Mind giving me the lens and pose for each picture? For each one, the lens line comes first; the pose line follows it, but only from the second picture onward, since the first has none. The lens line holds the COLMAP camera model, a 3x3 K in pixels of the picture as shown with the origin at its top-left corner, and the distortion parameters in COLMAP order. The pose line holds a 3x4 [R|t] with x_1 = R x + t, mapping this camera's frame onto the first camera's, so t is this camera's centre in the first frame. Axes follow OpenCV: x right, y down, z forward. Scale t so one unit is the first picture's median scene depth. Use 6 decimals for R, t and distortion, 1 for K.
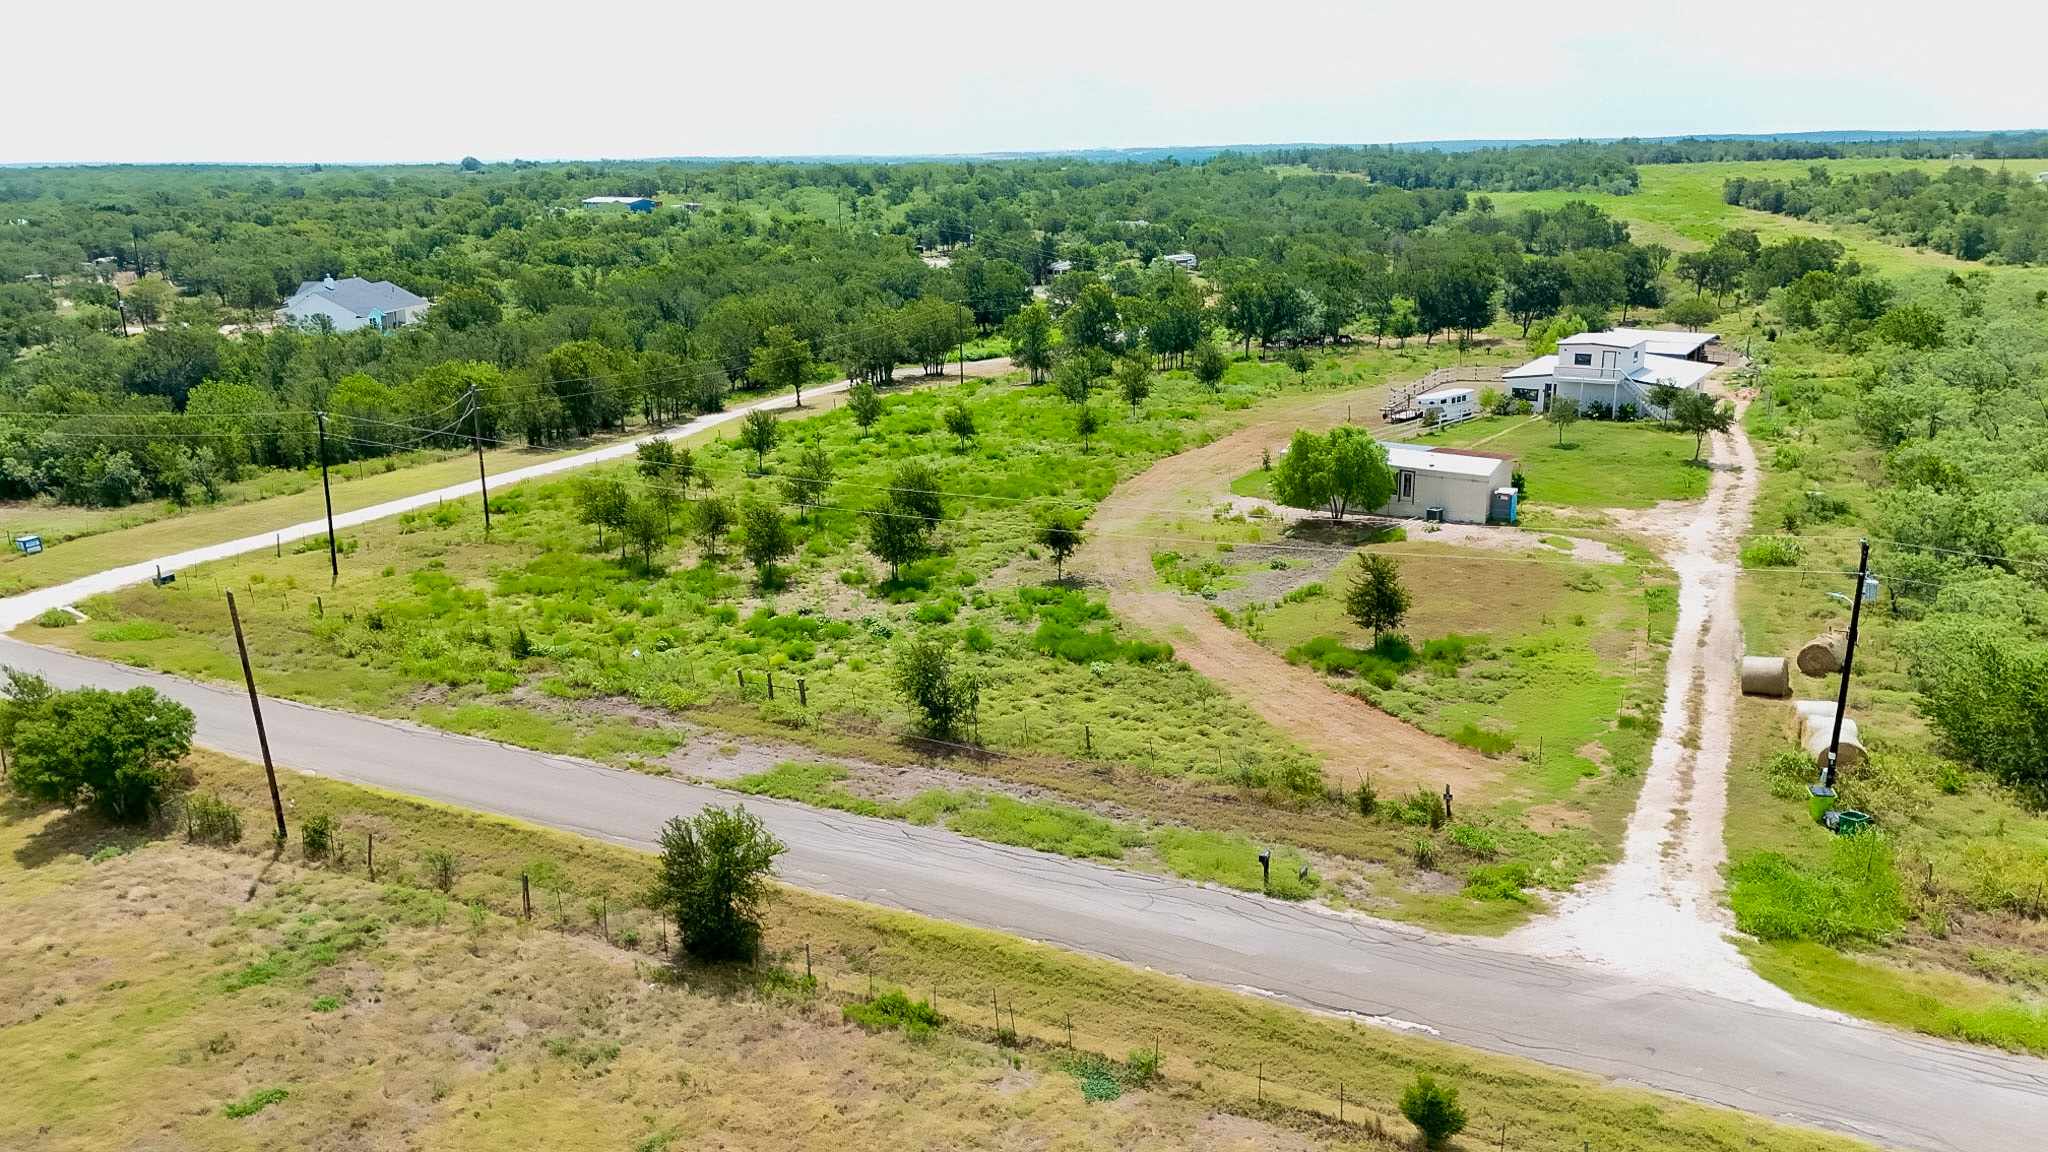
lens RADIAL K [[1509.0, 0, 1035.2], [0, 1509.0, 583.0], [0, 0, 1]] dist [0.072113, -0.065078]
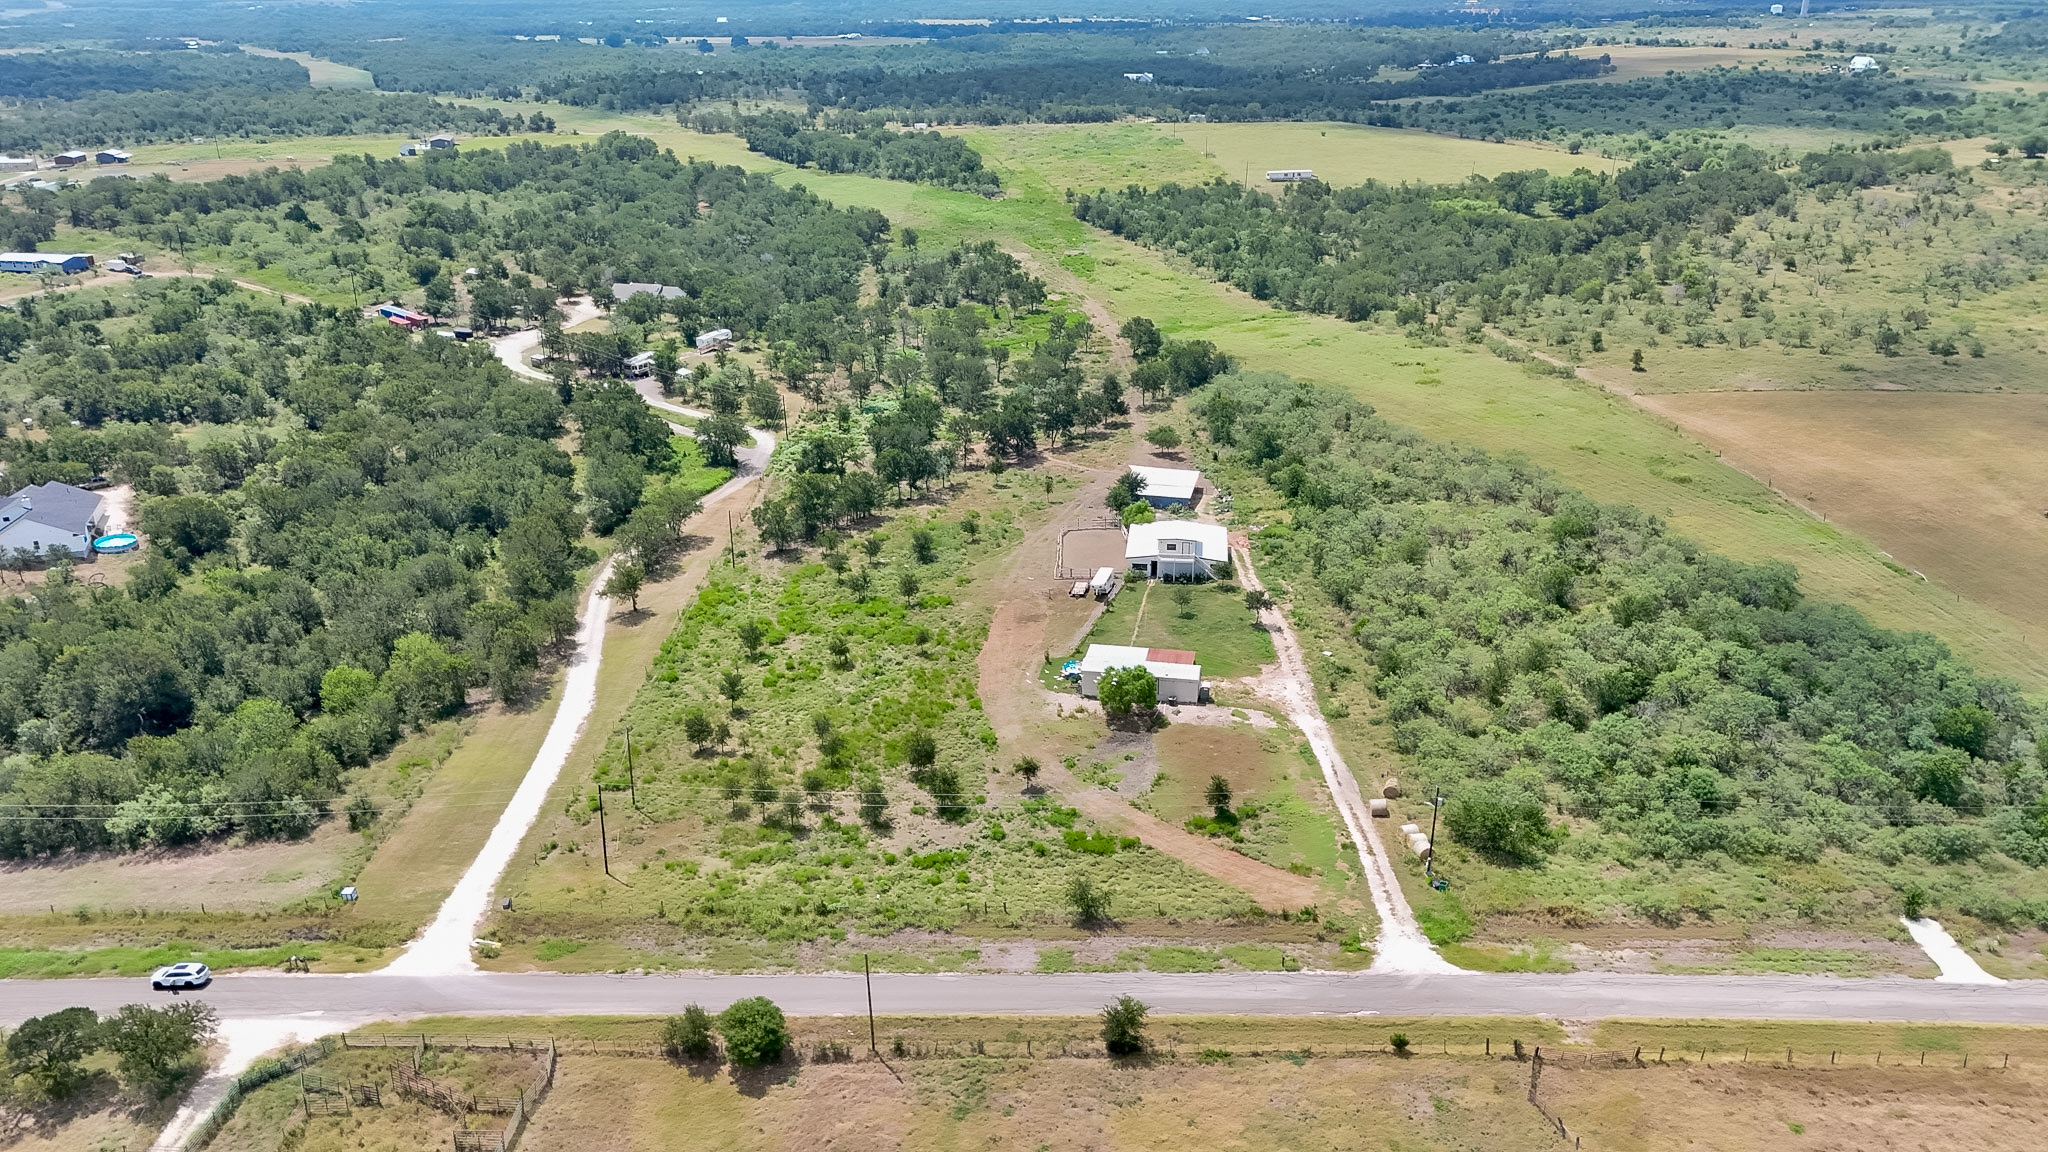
lens RADIAL K [[1493.6, 0, 1035.3], [0, 1493.6, 576.2], [0, 0, 1]] dist [0.081203, -0.076887]
pose [[0.894640, -0.157842, 0.417977, -0.748457], [0.115795, 0.985465, 0.124296, -0.519655], [-0.431521, -0.062800, 0.899914, -0.702530]]
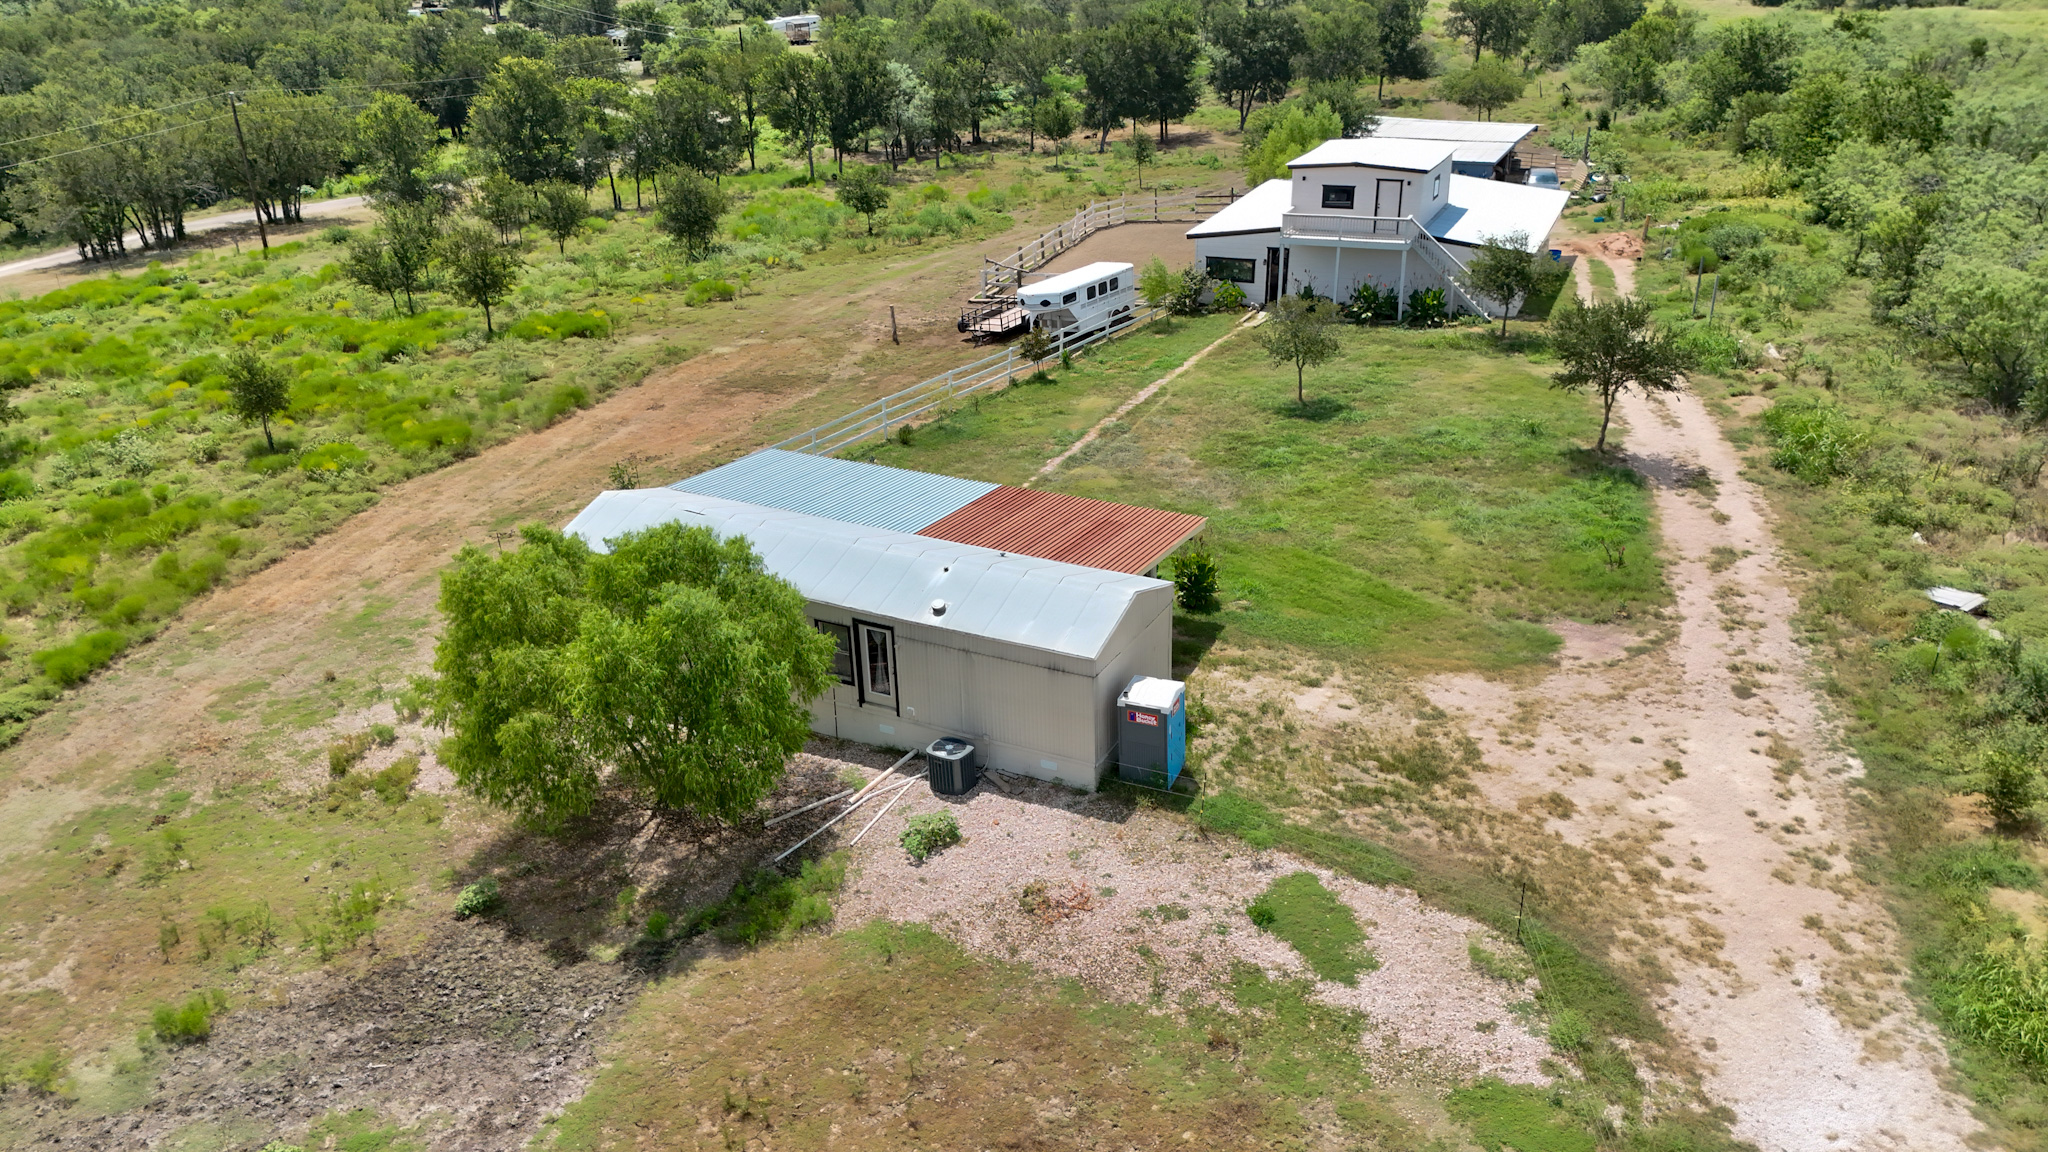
lens RADIAL K [[1511.5, 0, 1041.8], [0, 1511.5, 583.9], [0, 0, 1]] dist [0.075396, -0.061005]
pose [[0.984687, -0.077118, 0.156348, 0.267253], [0.055090, 0.988528, 0.140632, -0.147299], [-0.165399, -0.129865, 0.977639, 0.775657]]
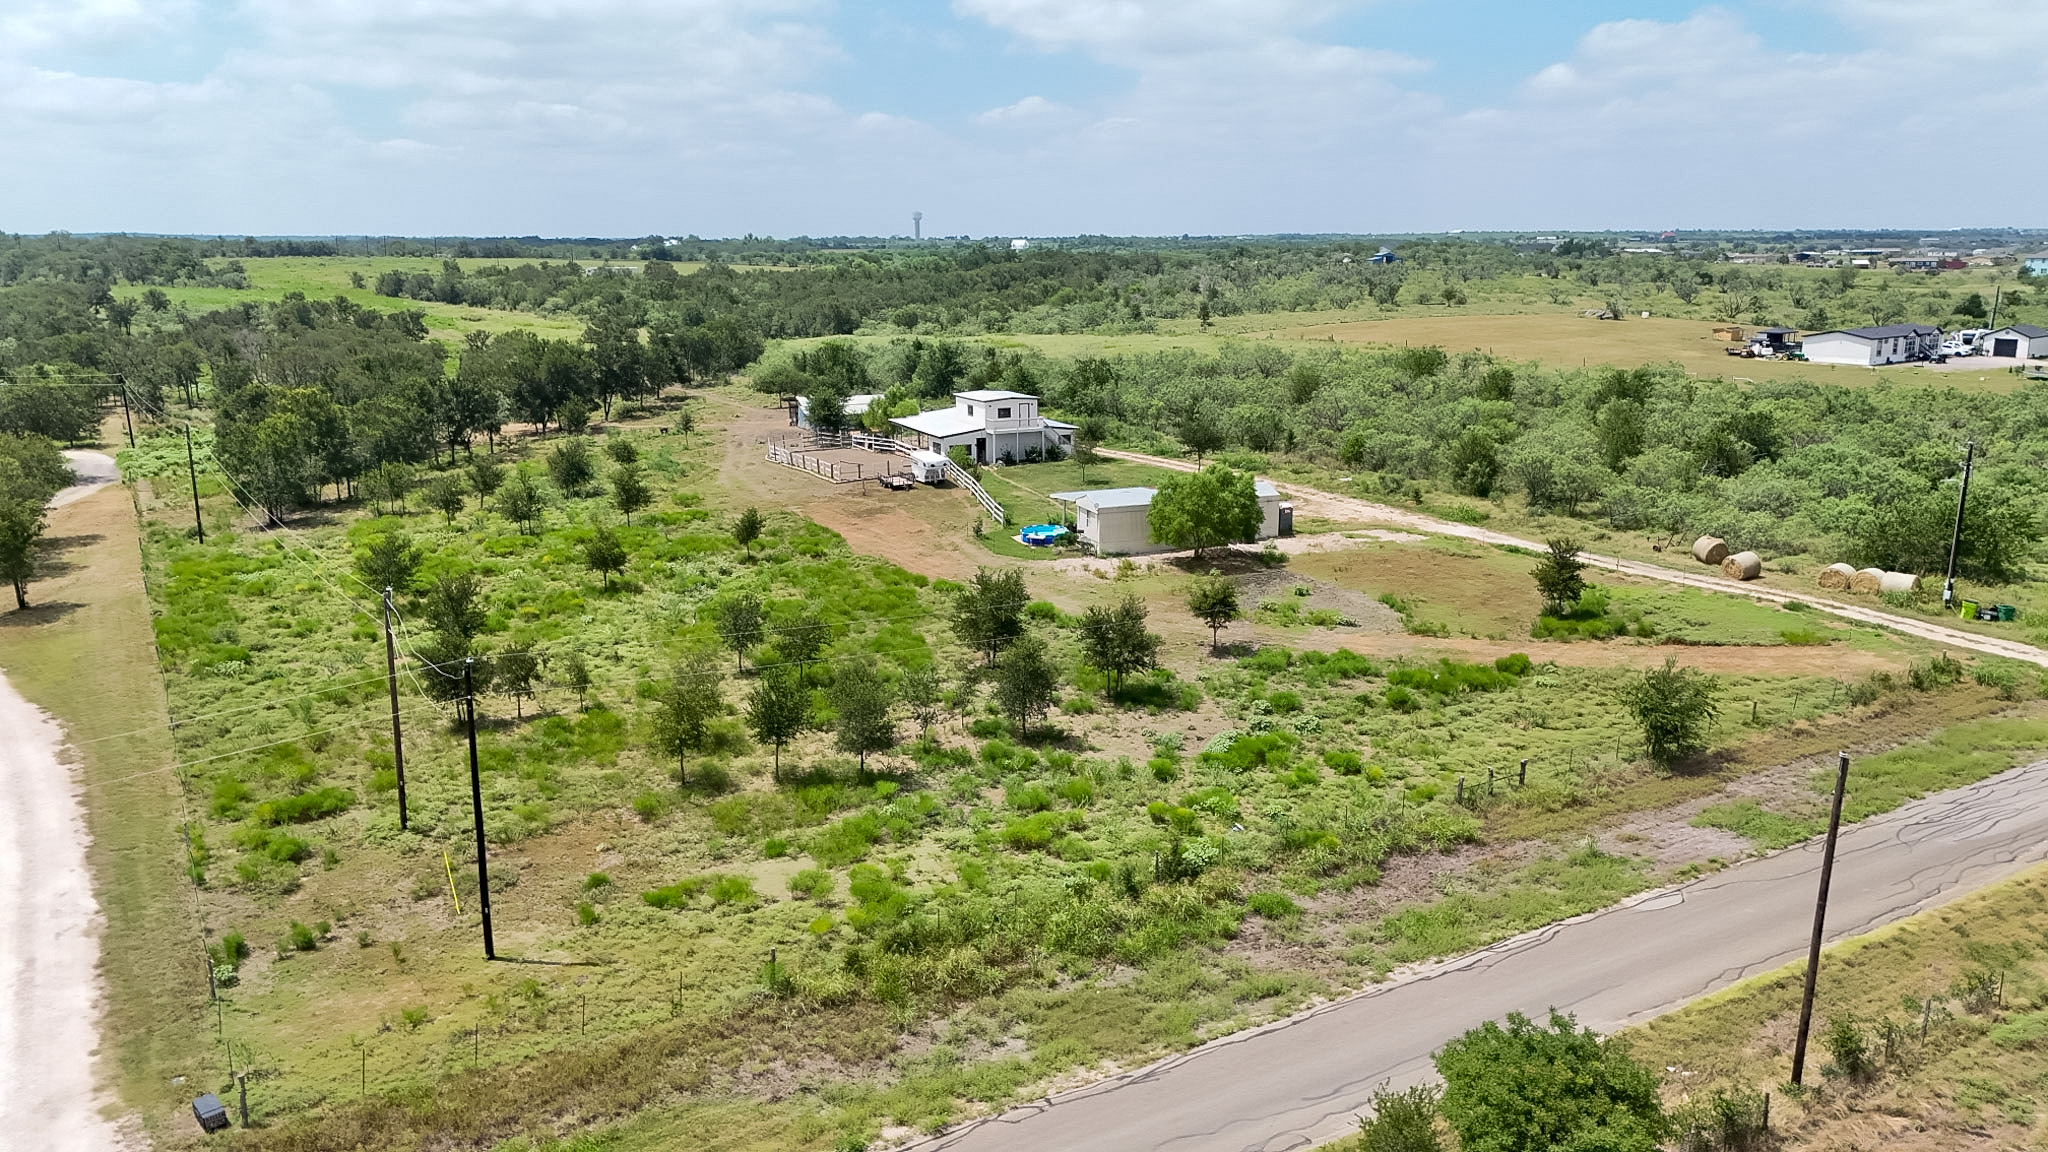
lens RADIAL K [[1481.8, 0, 1034.9], [0, 1481.8, 571.8], [0, 0, 1]] dist [0.100352, -0.113576]
pose [[0.527245, -0.175420, 0.831409, -0.856754], [0.230563, 0.971284, 0.058719, -0.138615], [-0.817835, 0.160733, 0.552550, 0.590648]]
